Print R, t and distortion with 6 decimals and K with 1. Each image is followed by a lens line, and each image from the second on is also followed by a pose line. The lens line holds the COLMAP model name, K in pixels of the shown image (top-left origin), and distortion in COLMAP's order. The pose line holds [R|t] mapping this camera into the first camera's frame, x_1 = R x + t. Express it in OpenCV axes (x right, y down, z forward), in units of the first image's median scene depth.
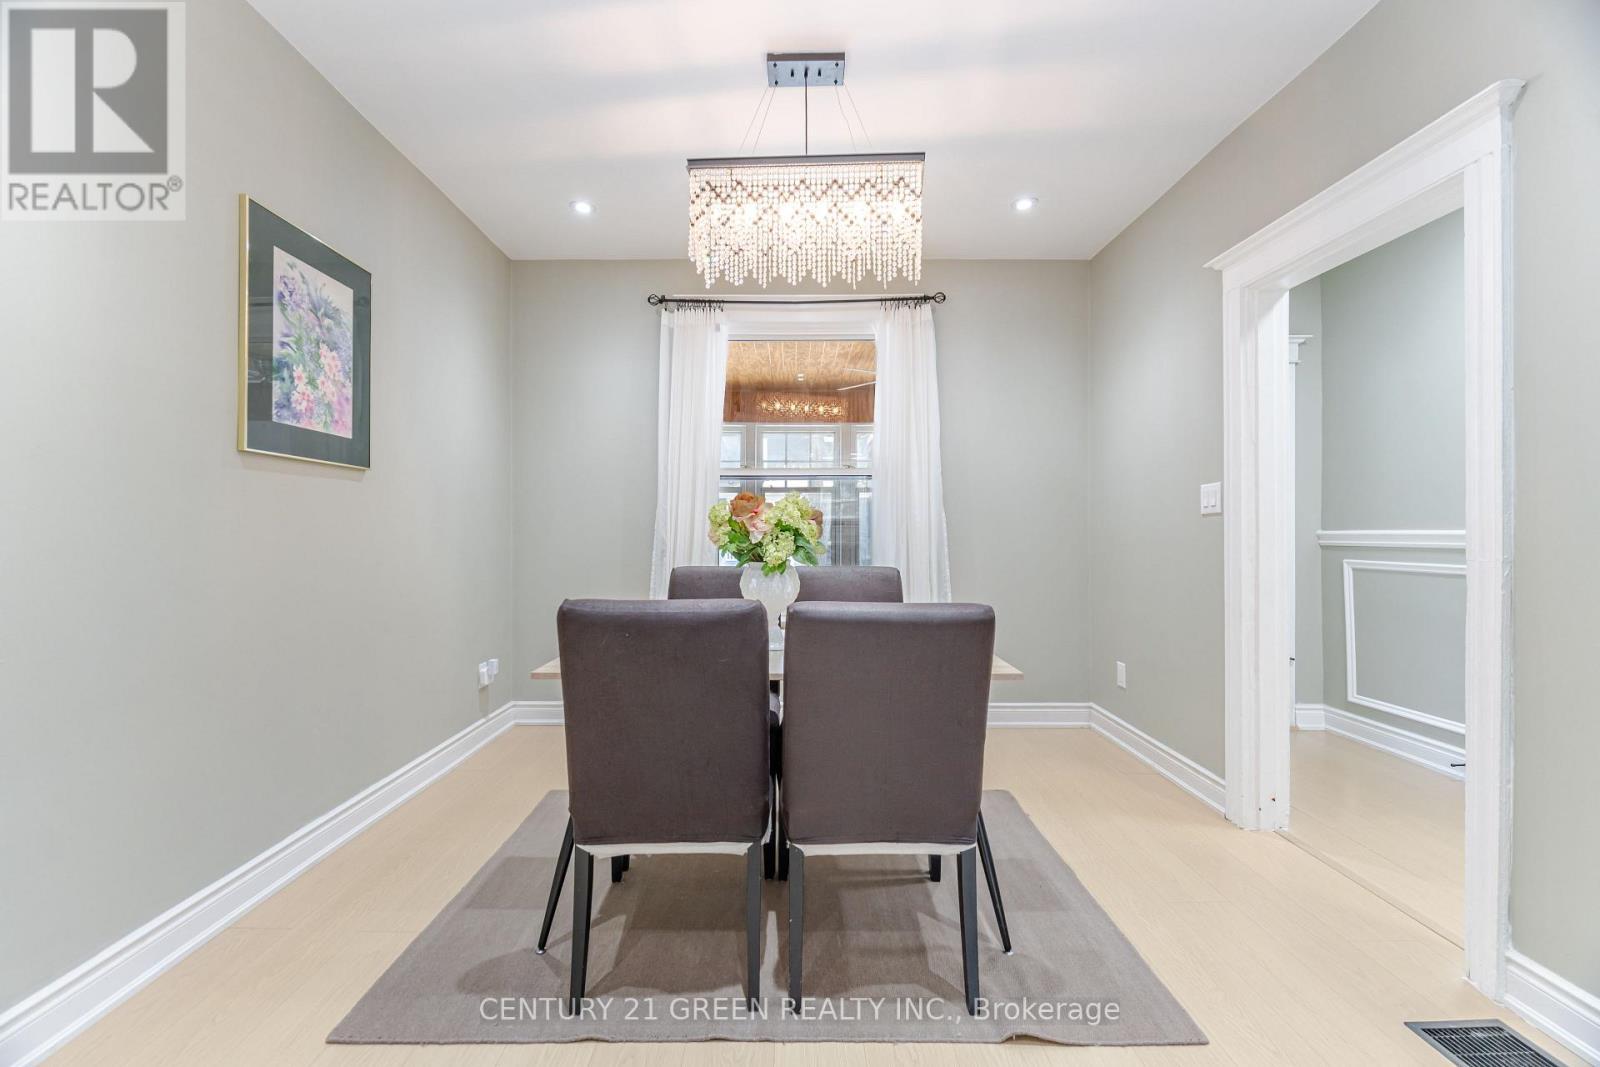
lens RADIAL K [[668.6, 0, 792.2], [0, 668.6, 525.1], [0, 0, 1]] dist [0.003893, -0.000655]
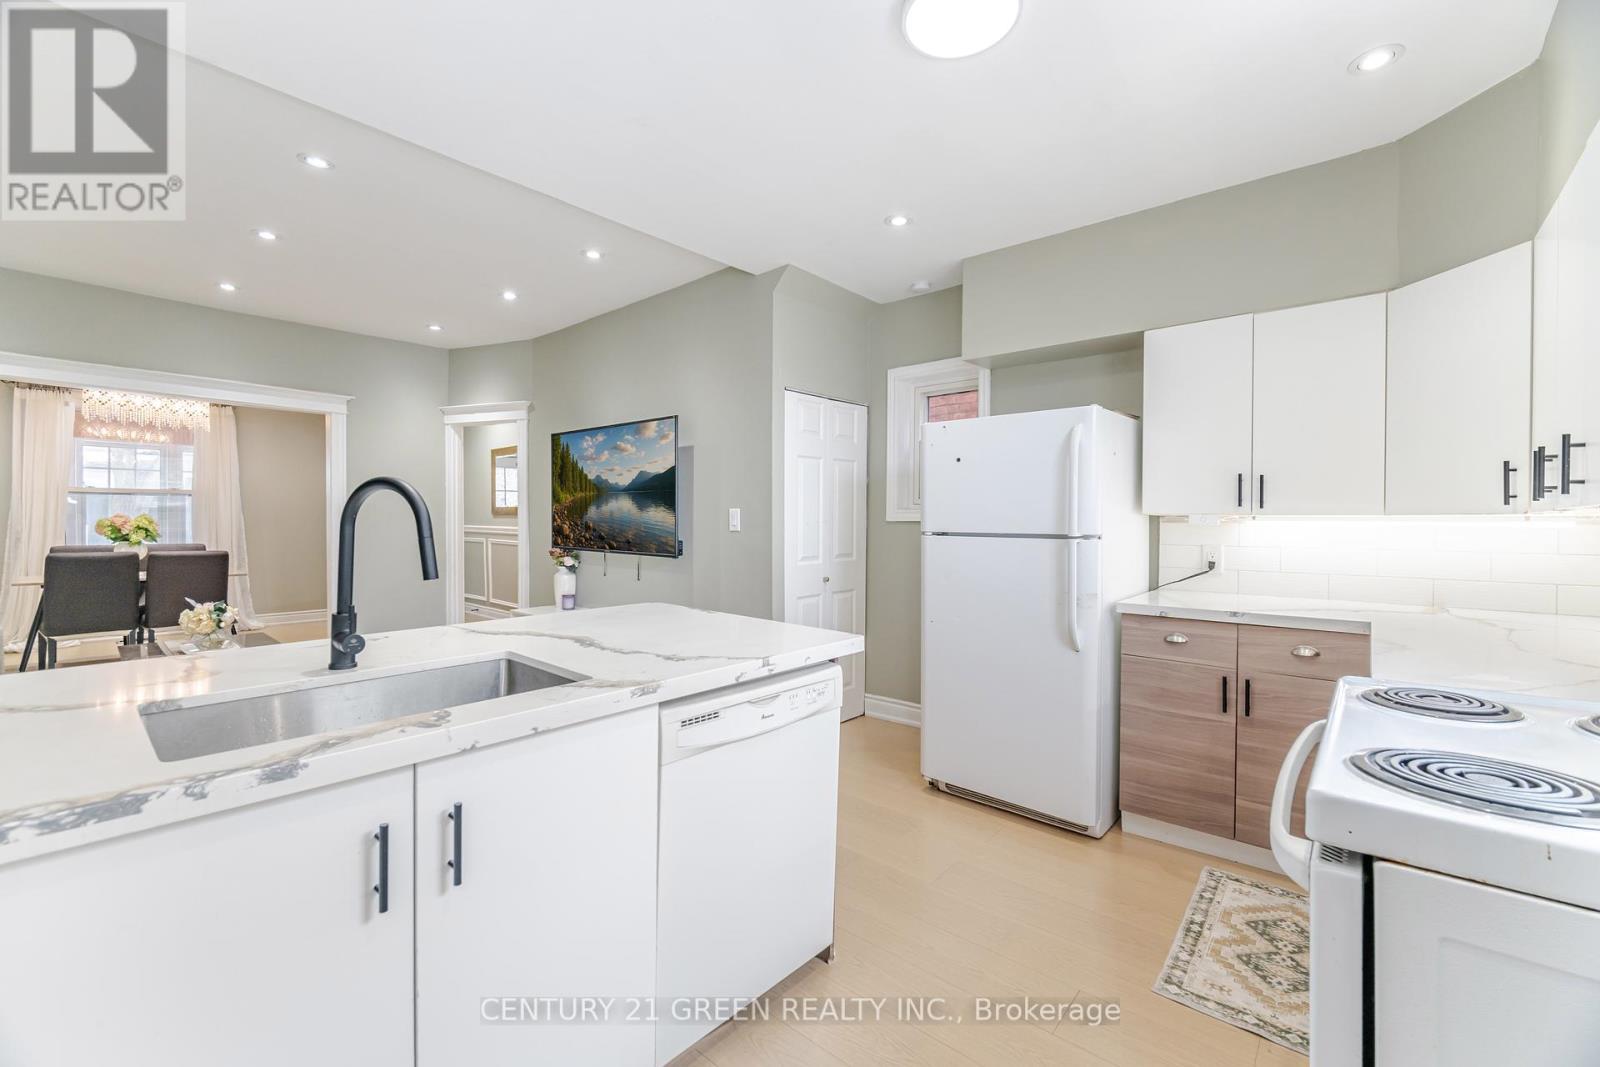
lens RADIAL K [[668.6, 0, 792.2], [0, 668.6, 525.1], [0, 0, 1]] dist [0.003893, -0.000655]
pose [[0.676330, -0.002525, 0.736594, -0.211646], [-0.016472, 0.999692, 0.018552, -0.094714], [-0.736414, -0.024680, 0.676081, -2.545760]]
